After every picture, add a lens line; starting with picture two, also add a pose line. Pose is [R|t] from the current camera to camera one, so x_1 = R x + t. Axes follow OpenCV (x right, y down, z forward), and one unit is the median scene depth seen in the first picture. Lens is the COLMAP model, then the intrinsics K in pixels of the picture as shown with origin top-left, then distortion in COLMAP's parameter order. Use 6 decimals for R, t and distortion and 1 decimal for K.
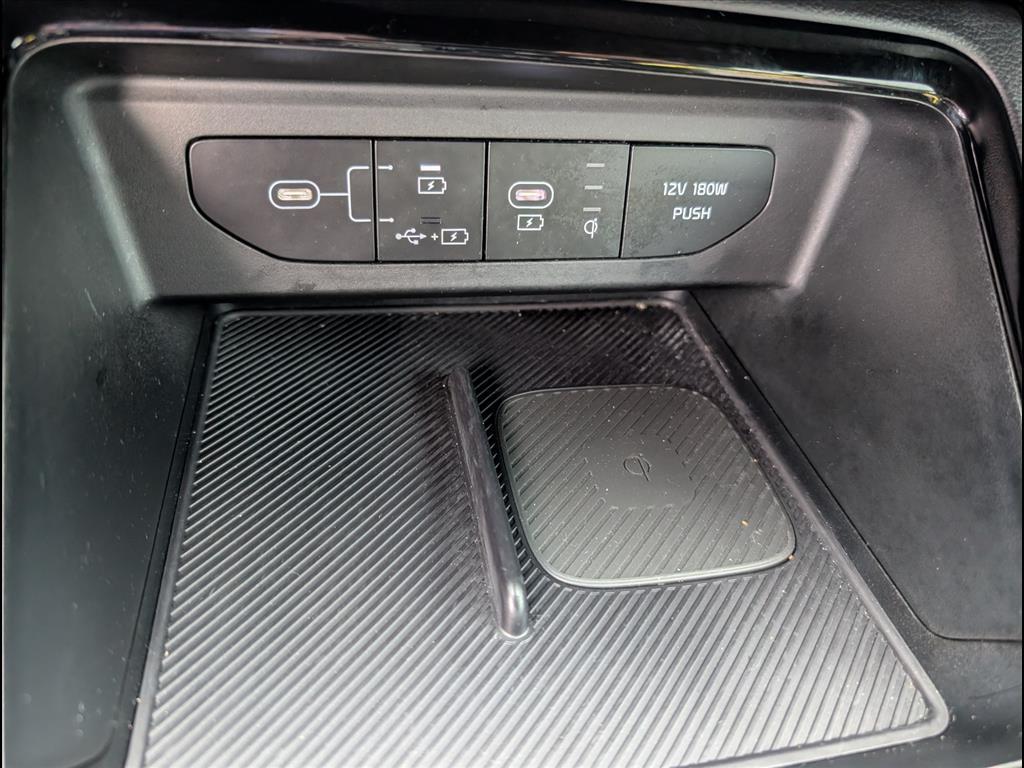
lens RADIAL K [[722.3, 0, 524.7], [0, 722.3, 381.9], [0, 0, 1]] dist [-0.012199, -0.000297]
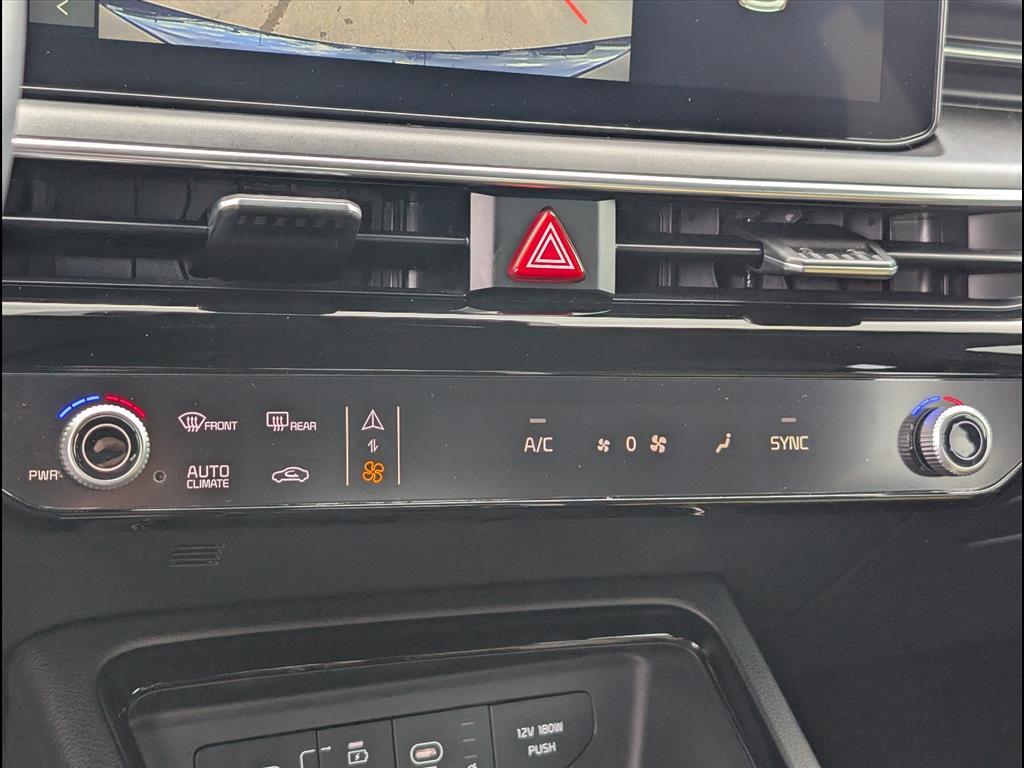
lens RADIAL K [[1624.2, 0, 512.0], [0, 1624.2, 384.0], [0, 0, 1]] dist [0.016516, -0.127827]
pose [[0.948043, -0.102029, 0.301339, -0.662991], [0.245898, 0.835990, -0.490565, 0.668299], [-0.201865, 0.539175, 0.817643, -1.813506]]
